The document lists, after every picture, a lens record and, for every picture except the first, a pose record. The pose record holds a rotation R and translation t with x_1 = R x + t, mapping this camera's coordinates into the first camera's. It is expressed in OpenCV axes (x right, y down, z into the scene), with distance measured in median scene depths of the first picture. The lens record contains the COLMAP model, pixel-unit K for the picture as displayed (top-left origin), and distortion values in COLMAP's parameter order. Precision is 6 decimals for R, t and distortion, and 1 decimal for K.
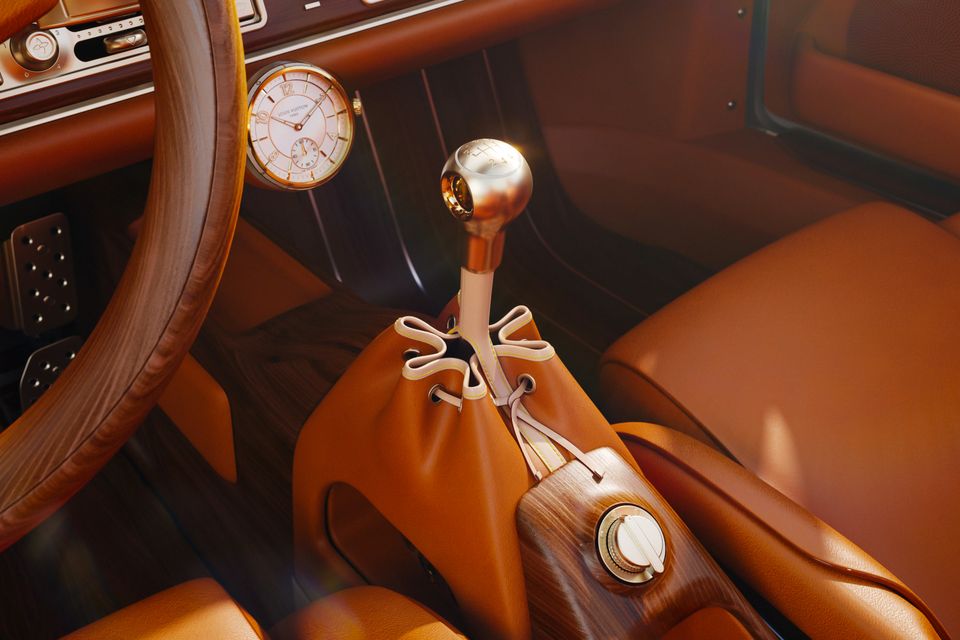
lens RADIAL K [[918.6, 0, 480.0], [0, 918.6, 320.0], [0, 0, 1]] dist [0.011246, 0.002103]
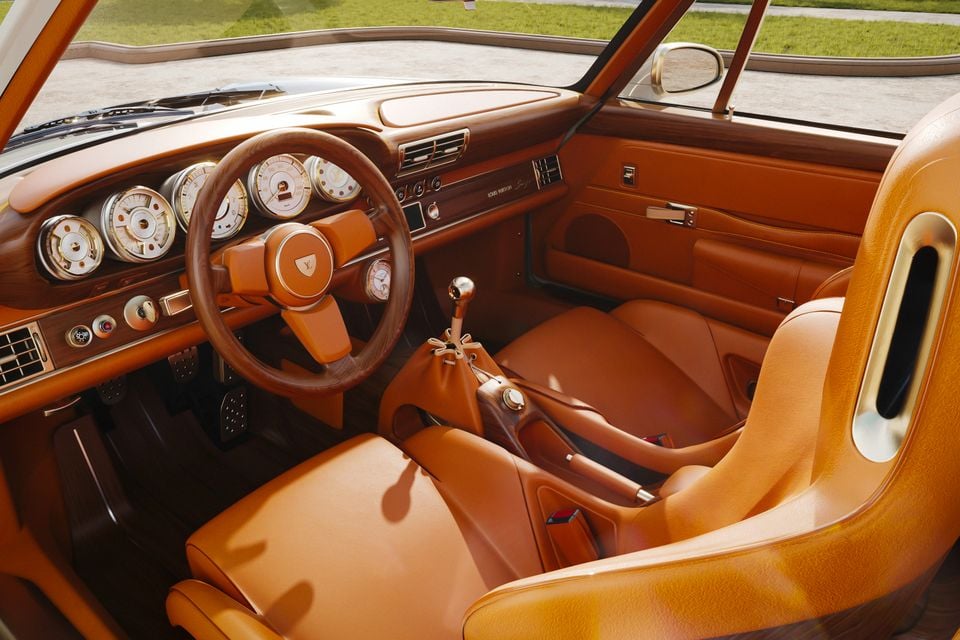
lens RADIAL K [[721.5, 0, 480.0], [0, 721.5, 320.0], [0, 0, 1]] dist [-0.000686, -0.000038]
pose [[0.972817, -0.057568, 0.224305, -0.465718], [0.099257, 0.978779, -0.179277, 0.388849], [-0.209225, 0.196668, 0.957887, -1.347908]]
